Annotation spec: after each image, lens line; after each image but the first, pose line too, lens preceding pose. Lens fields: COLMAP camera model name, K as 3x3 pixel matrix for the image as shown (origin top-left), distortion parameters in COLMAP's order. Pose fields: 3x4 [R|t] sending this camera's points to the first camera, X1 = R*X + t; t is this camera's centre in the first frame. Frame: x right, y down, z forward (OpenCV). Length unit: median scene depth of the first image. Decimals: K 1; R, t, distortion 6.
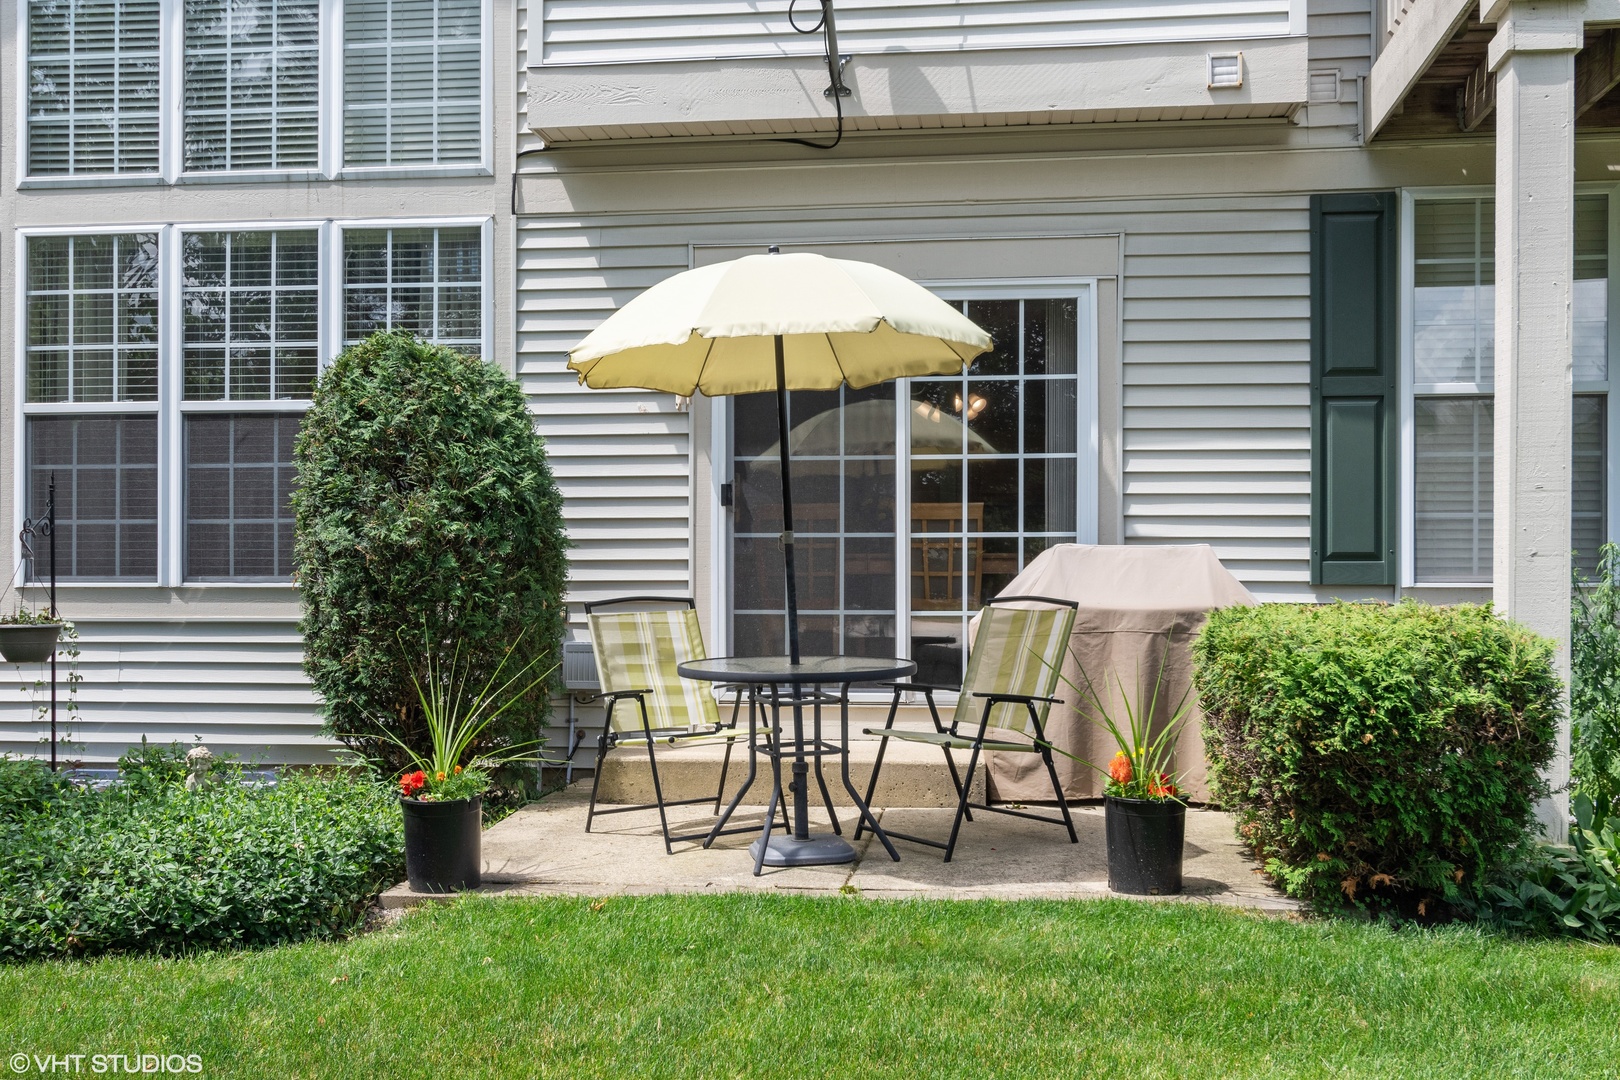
lens RADIAL K [[1675.4, 0, 808.5], [0, 1675.4, 536.7], [0, 0, 1]] dist [0.014518, 0.000000]
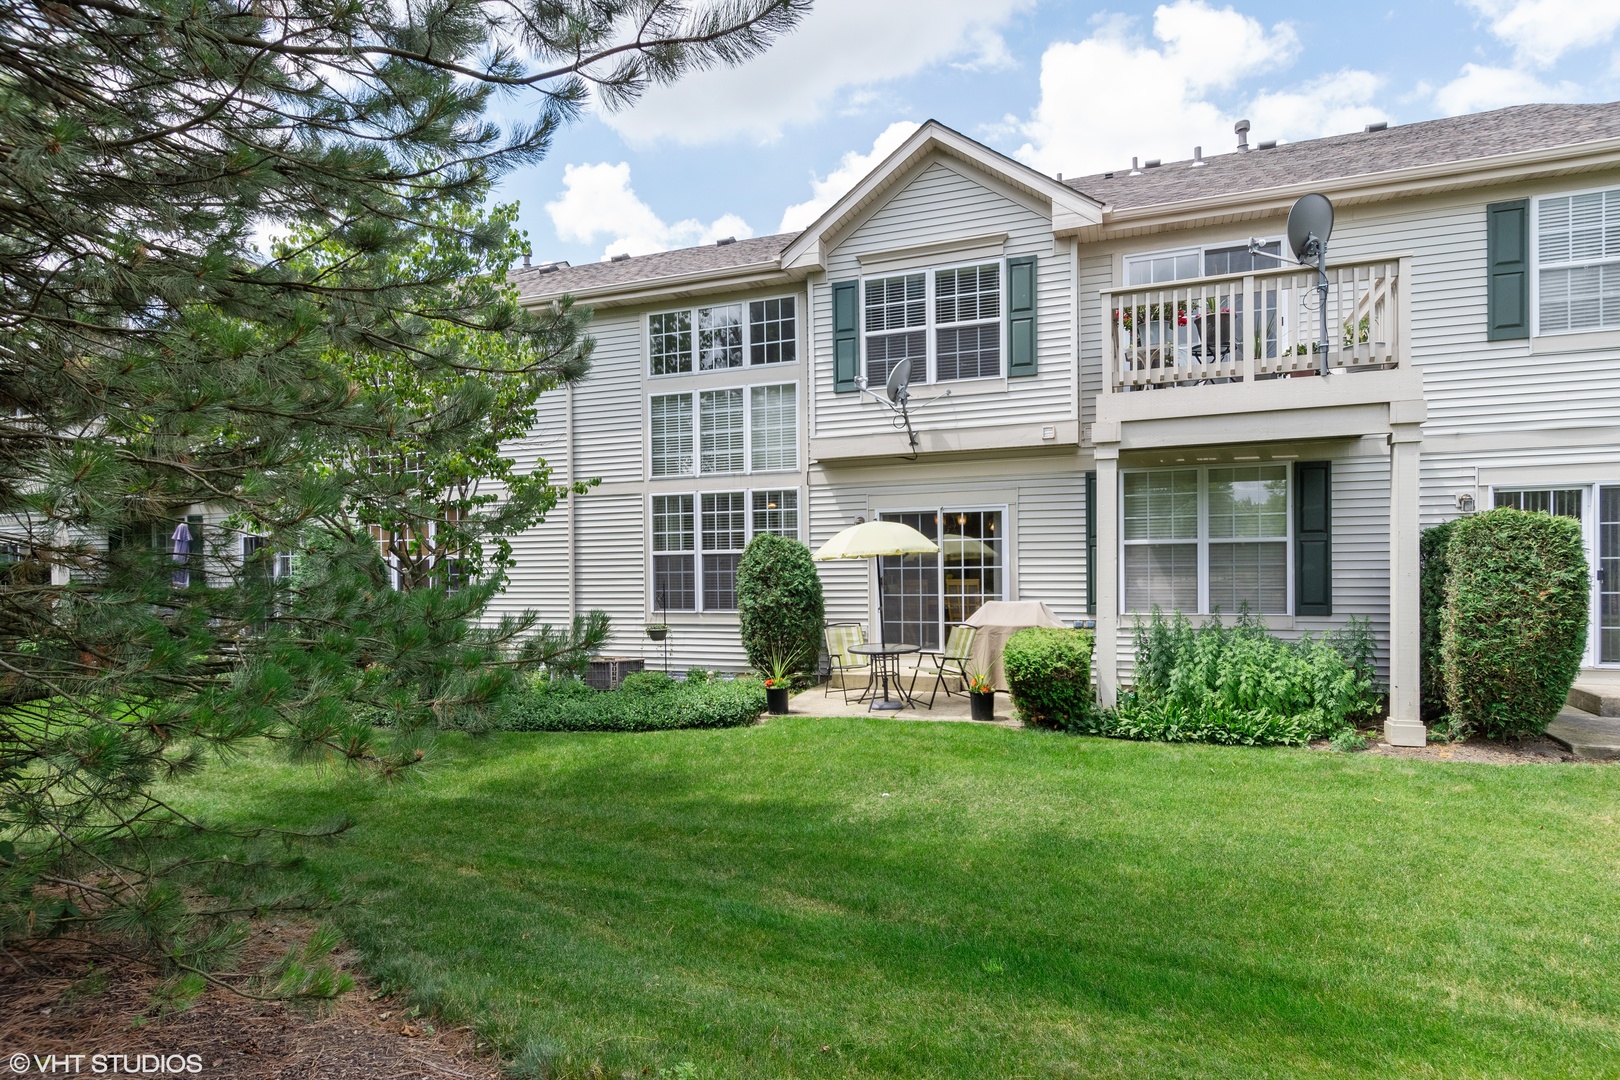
lens RADIAL K [[851.2, 0, 810.6], [0, 851.2, 547.8], [0, 0, 1]] dist [0.012488, -0.004020]
pose [[0.974430, -0.019882, -0.223809, 0.182366], [0.021265, 0.999767, 0.003771, -0.101368], [0.223682, -0.008434, 0.974626, -0.511128]]
